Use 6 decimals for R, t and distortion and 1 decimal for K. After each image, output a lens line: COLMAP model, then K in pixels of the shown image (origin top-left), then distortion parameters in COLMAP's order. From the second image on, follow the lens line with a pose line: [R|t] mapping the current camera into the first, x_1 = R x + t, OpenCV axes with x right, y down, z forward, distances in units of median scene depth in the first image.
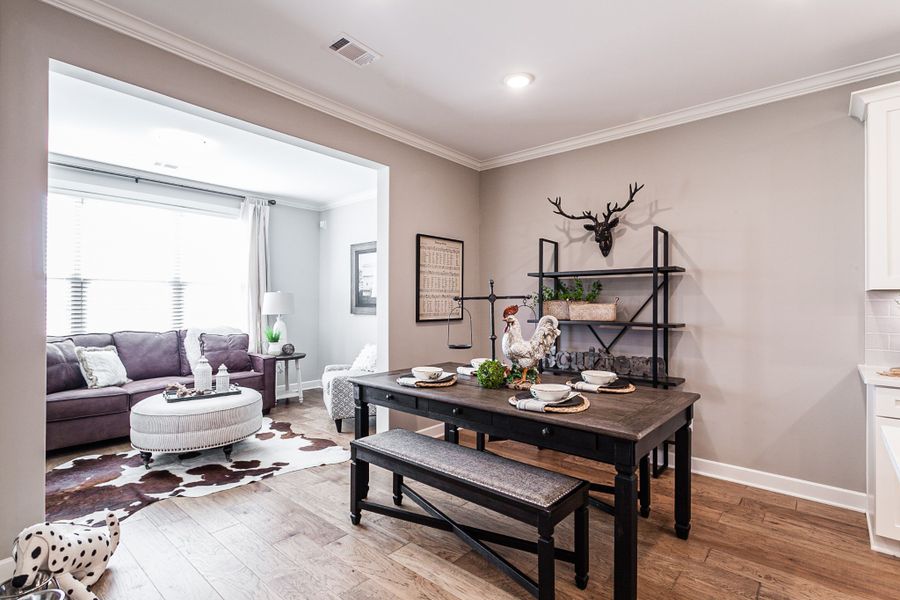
lens RADIAL K [[433.0, 0, 451.5], [0, 433.0, 298.8], [0, 0, 1]] dist [-0.000925, 0.001543]
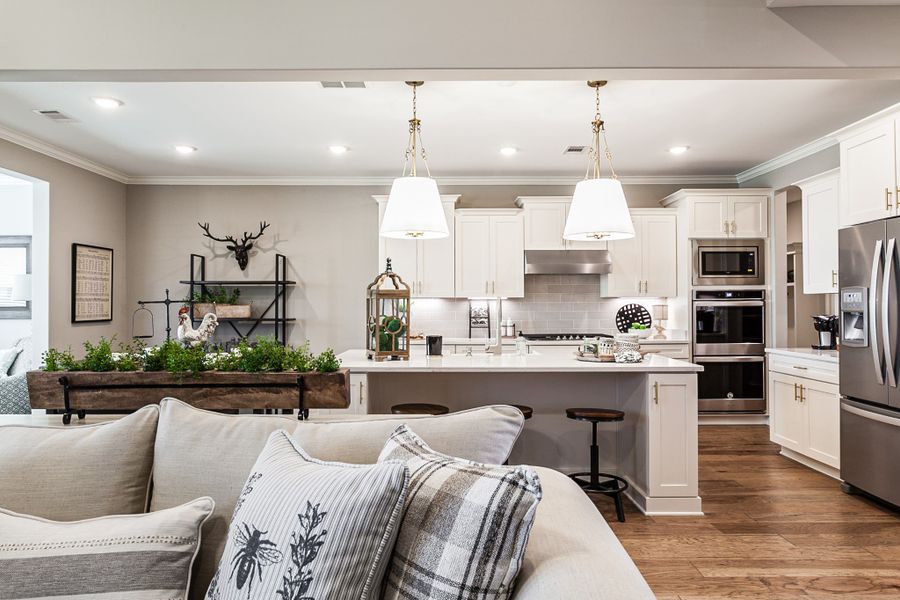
lens RADIAL K [[571.6, 0, 450.2], [0, 571.6, 298.0], [0, 0, 1]] dist [-0.004485, 0.002338]
pose [[0.756120, 0.003016, 0.654426, -0.304628], [-0.002364, 0.999995, -0.001877, -0.009611], [-0.654428, -0.000128, 0.756124, -0.730560]]
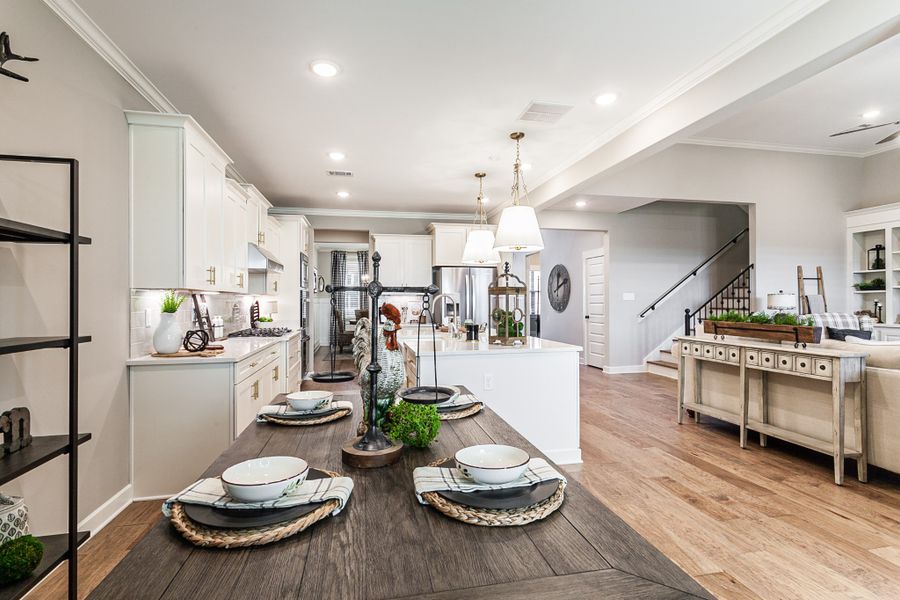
lens RADIAL K [[433.0, 0, 448.9], [0, 433.0, 299.2], [0, 0, 1]] dist [-0.000925, 0.001543]
pose [[-0.794917, 0.000760, 0.606718, -0.204703], [-0.006423, 0.999933, -0.009667, 0.010087], [-0.606684, -0.011582, -0.794858, 0.941847]]
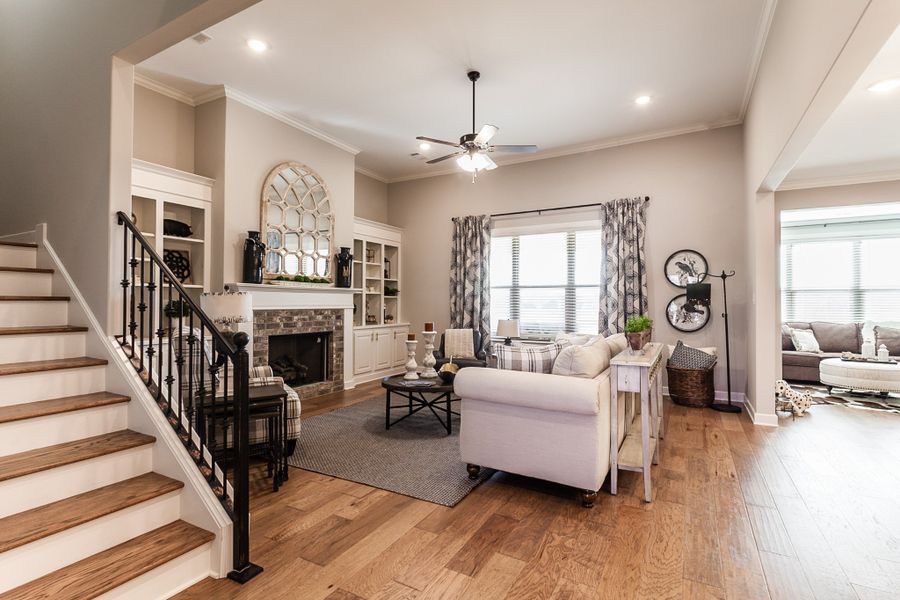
lens RADIAL K [[433.0, 0, 451.3], [0, 433.0, 297.8], [0, 0, 1]] dist [-0.000925, 0.001543]
pose [[0.201437, -0.011800, -0.979430, 0.654730], [0.008271, 0.999912, -0.010346, -0.011221], [0.979466, -0.006017, 0.201517, -0.789404]]
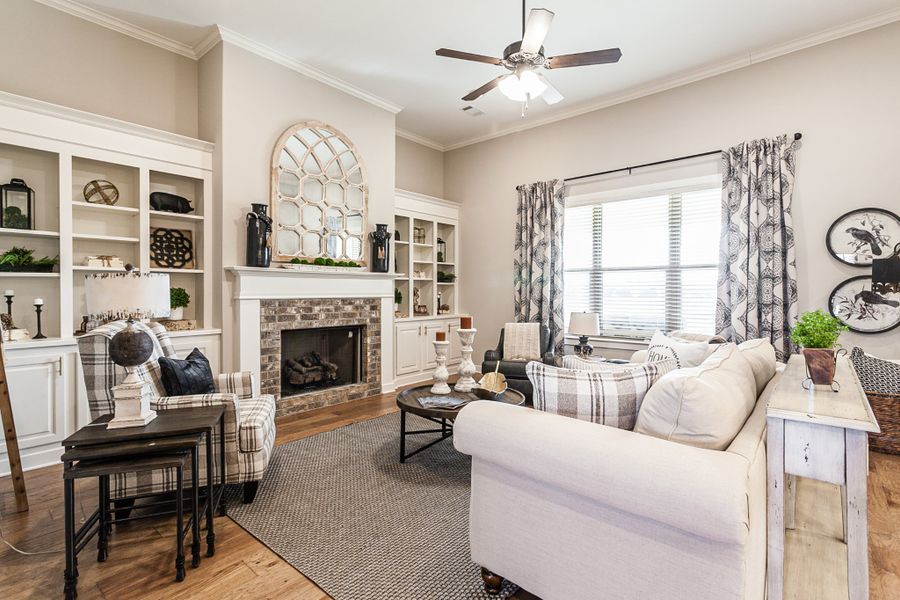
lens RADIAL K [[433.0, 0, 449.1], [0, 433.0, 294.1], [0, 0, 1]] dist [-0.000925, 0.001543]
pose [[-0.005460, 0.006077, -0.999967, 0.337470], [0.009791, 0.999934, 0.006023, -0.007255], [0.999937, -0.009758, -0.005519, -0.631205]]
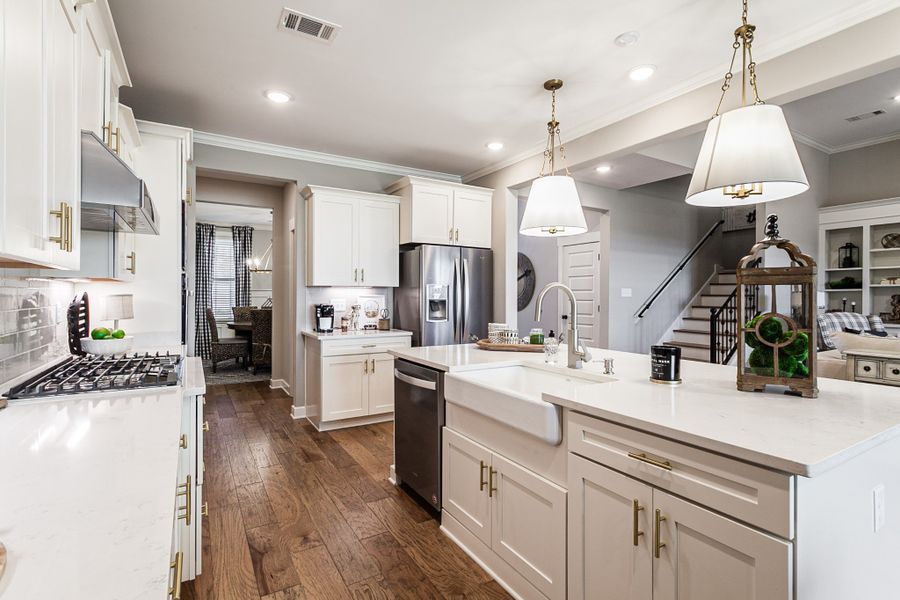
lens RADIAL K [[433.0, 0, 453.0], [0, 433.0, 298.1], [0, 0, 1]] dist [-0.000925, 0.001543]
pose [[-0.950810, -0.010741, 0.309588, 0.445871], [-0.012453, 0.999916, -0.003554, 0.008440], [-0.309524, -0.007234, -0.950864, 0.635309]]
